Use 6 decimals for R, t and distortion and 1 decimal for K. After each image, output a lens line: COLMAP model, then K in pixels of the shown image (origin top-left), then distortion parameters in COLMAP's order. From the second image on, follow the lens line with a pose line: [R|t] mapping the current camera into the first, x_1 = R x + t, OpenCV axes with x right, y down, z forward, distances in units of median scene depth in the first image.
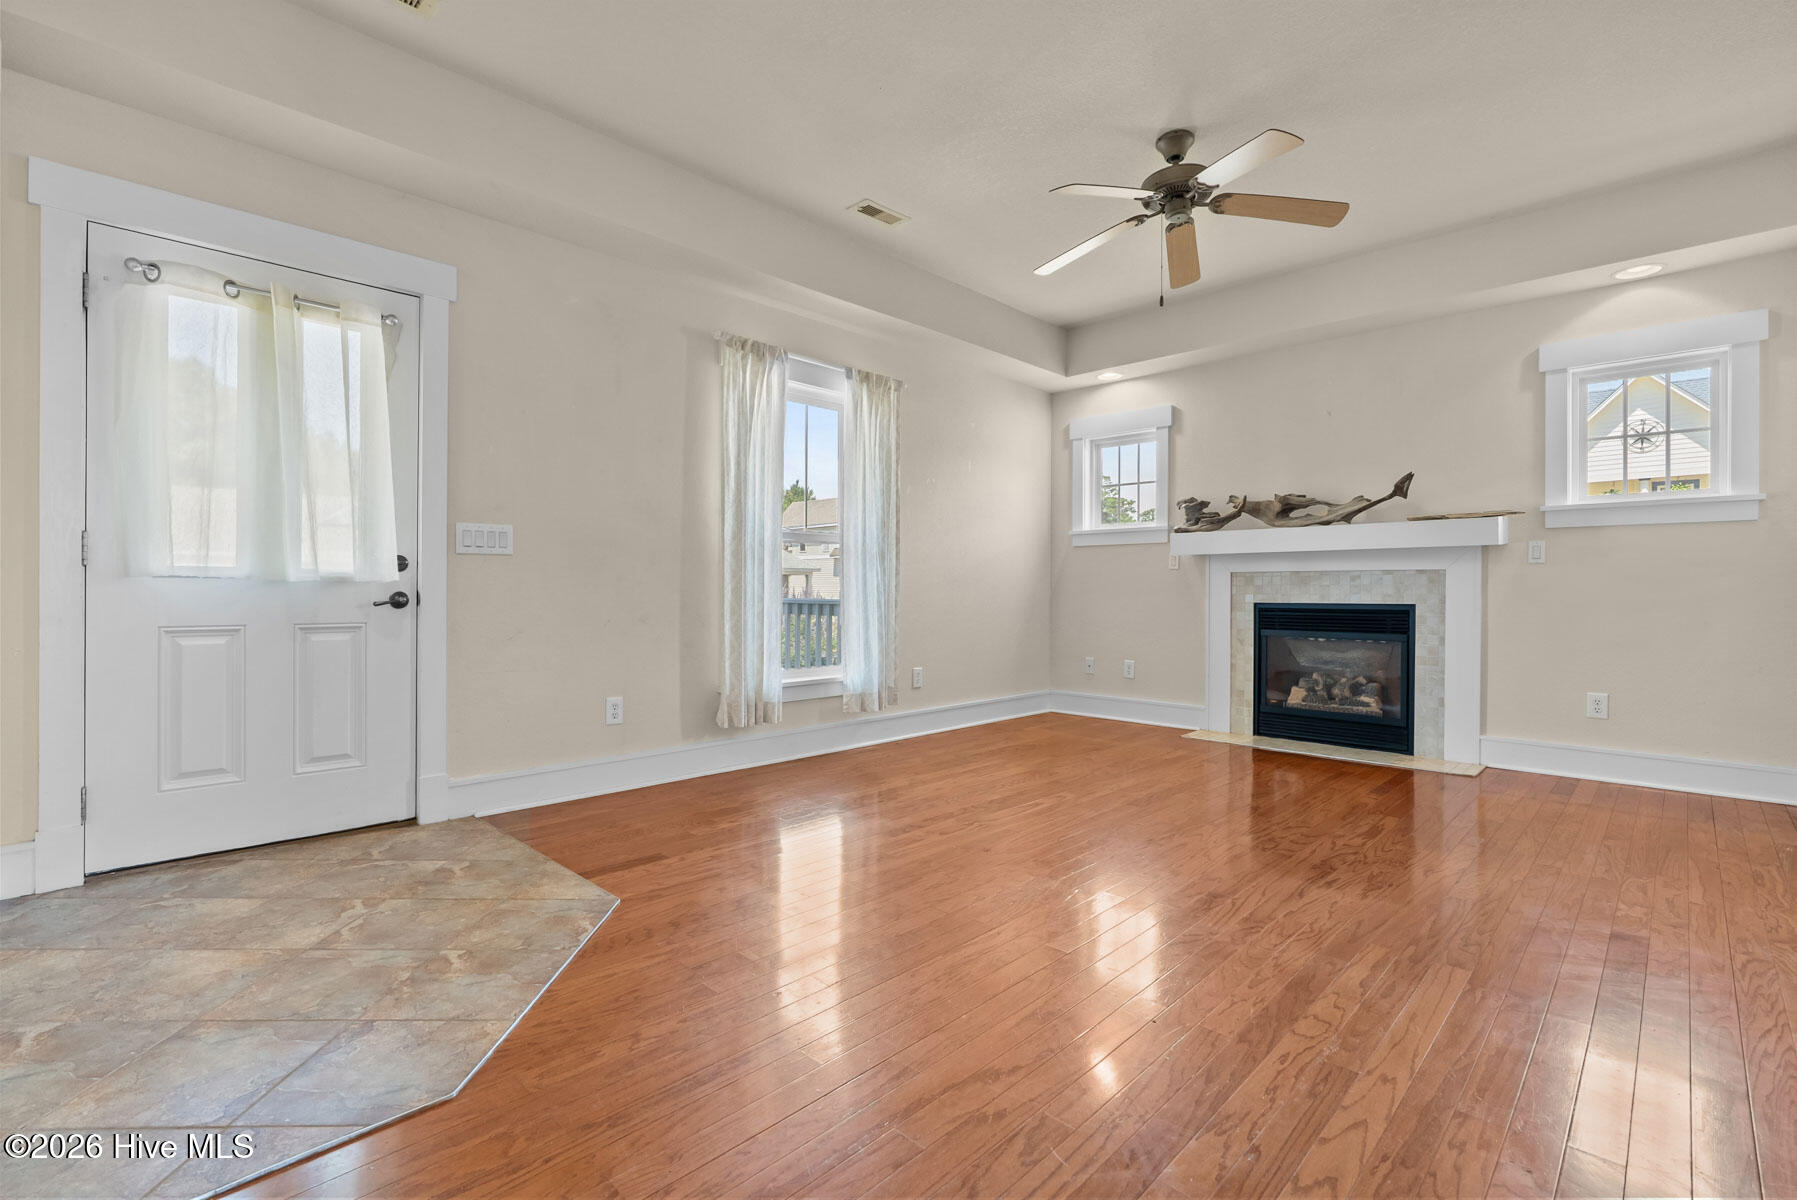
lens RADIAL K [[819.2, 0, 905.2], [0, 819.2, 590.3], [0, 0, 1]] dist [-0.013337, 0.004478]
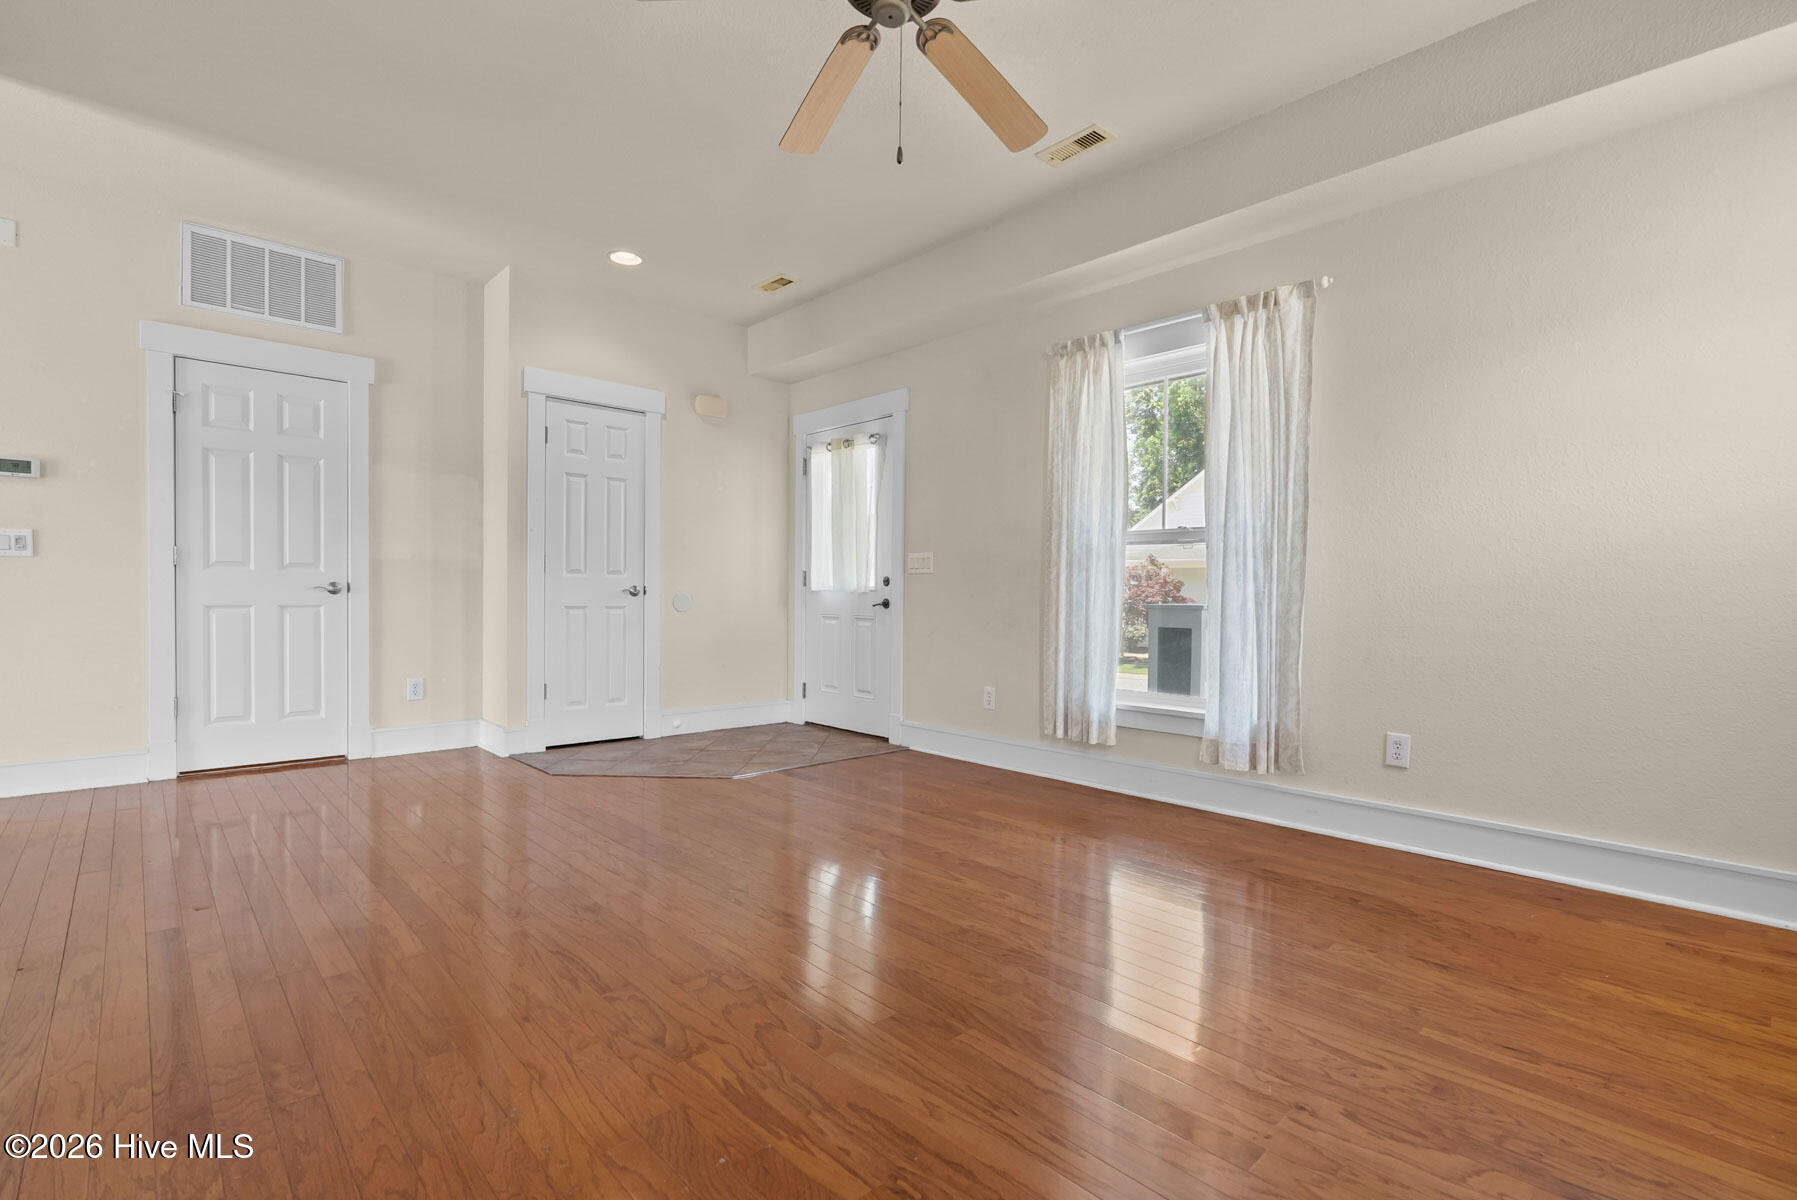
lens RADIAL K [[819.2, 0, 895.7], [0, 819.2, 617.7], [0, 0, 1]] dist [-0.013337, 0.004478]
pose [[-0.048030, 0.022390, -0.998595, 0.712194], [-0.012778, 0.999653, 0.023029, 0.001477], [0.998764, 0.013866, -0.047728, 0.757030]]
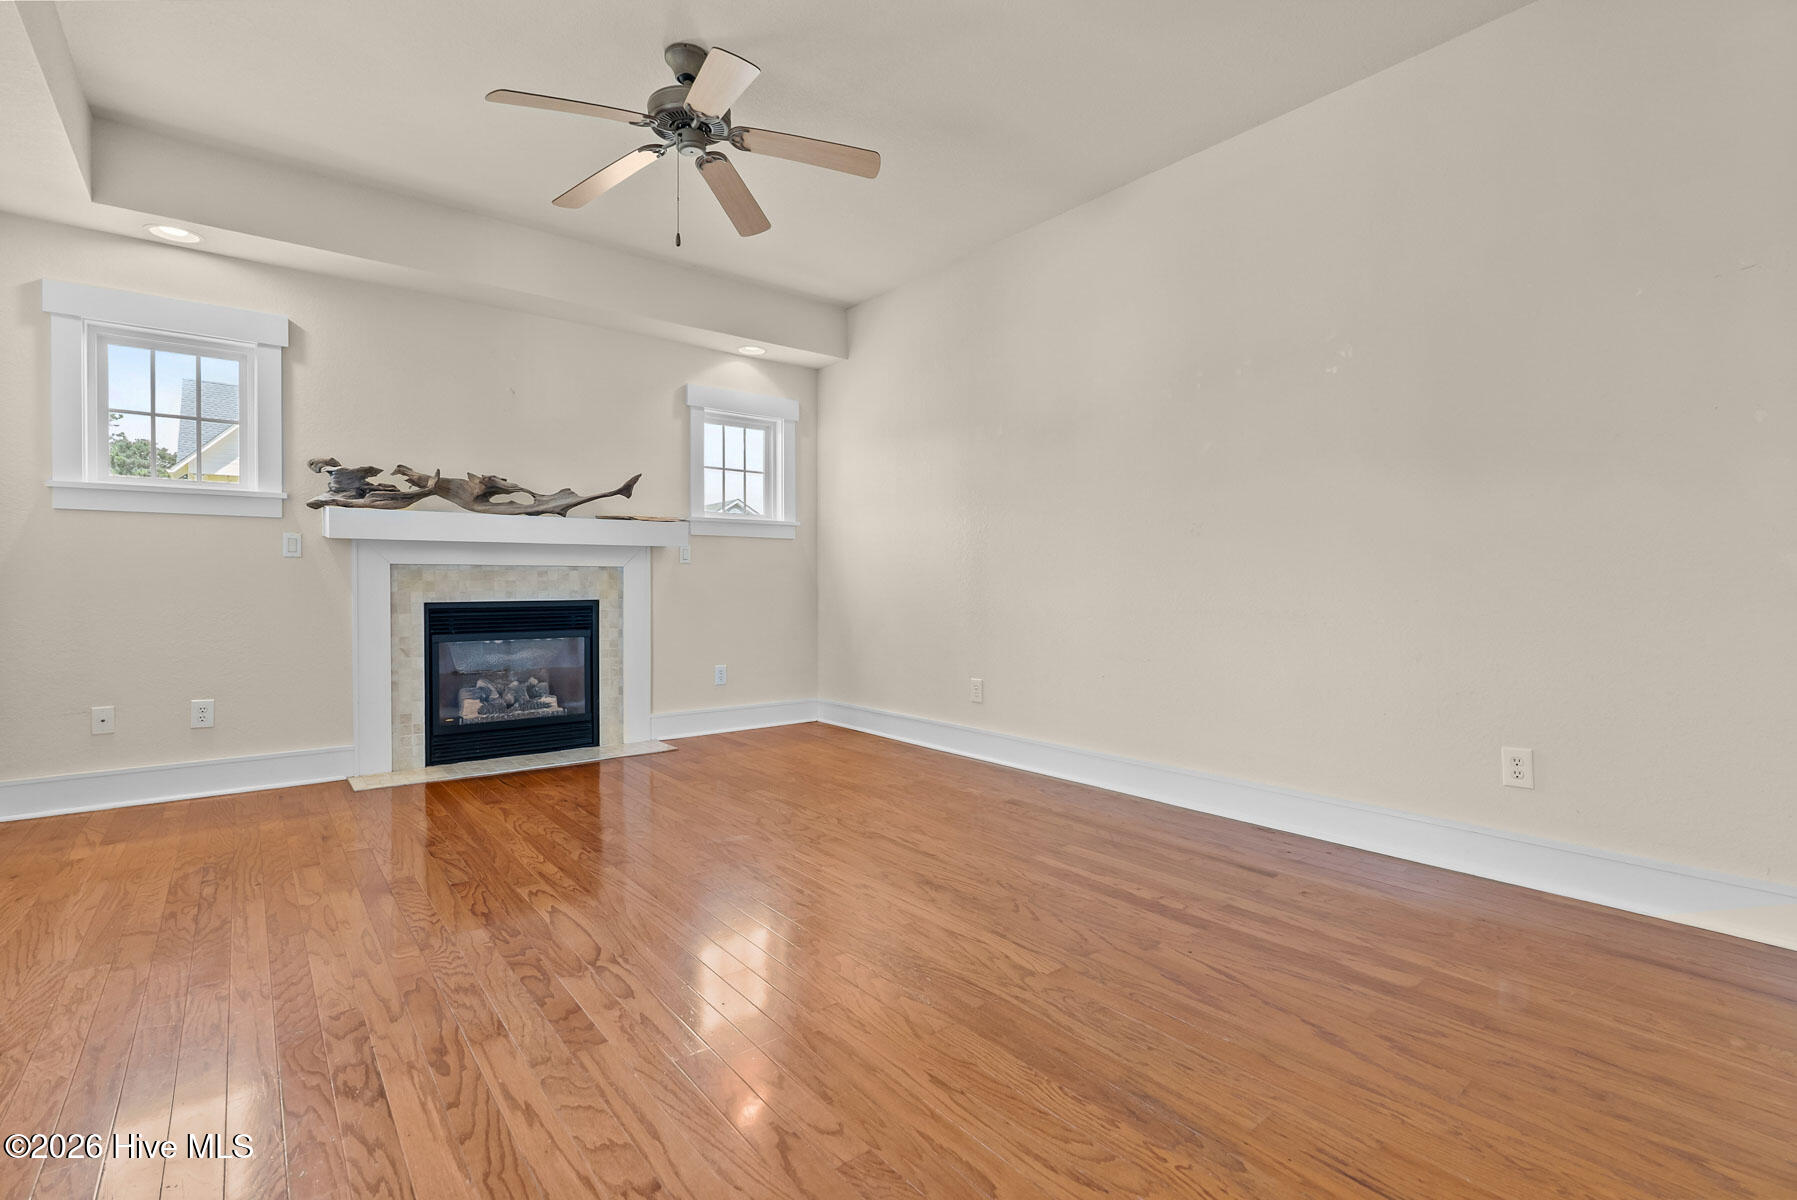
lens RADIAL K [[819.2, 0, 895.6], [0, 819.2, 593.8], [0, 0, 1]] dist [-0.013337, 0.004478]
pose [[0.116682, -0.014645, 0.993061, -0.357956], [0.002529, 0.999892, 0.014448, -0.004561], [-0.993166, 0.000826, 0.116706, 0.501385]]
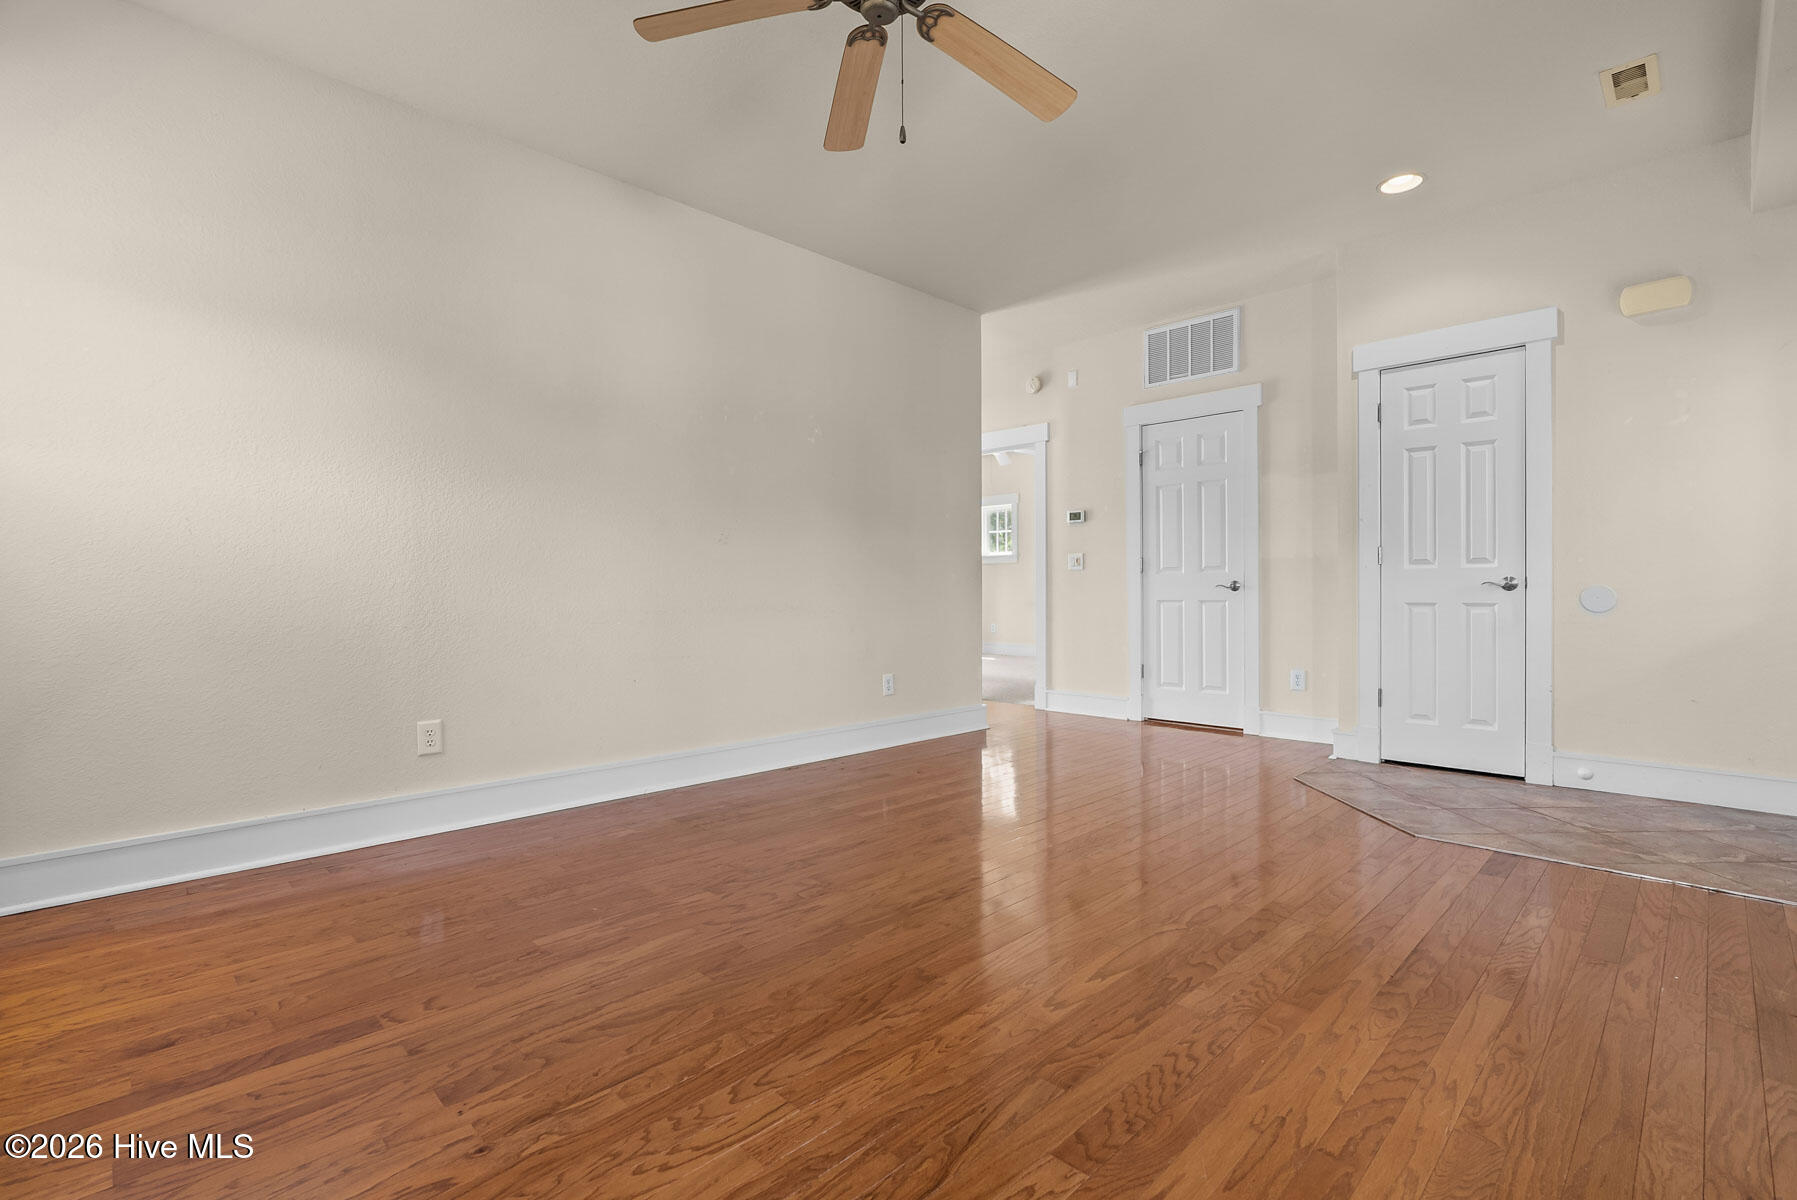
lens RADIAL K [[819.2, 0, 912.0], [0, 819.2, 597.6], [0, 0, 1]] dist [-0.013337, 0.004478]
pose [[-1.000000, -0.000739, 0.000137, 0.224643], [-0.000738, 0.999934, 0.011495, 0.000513], [-0.000146, 0.011494, -0.999934, 1.200443]]
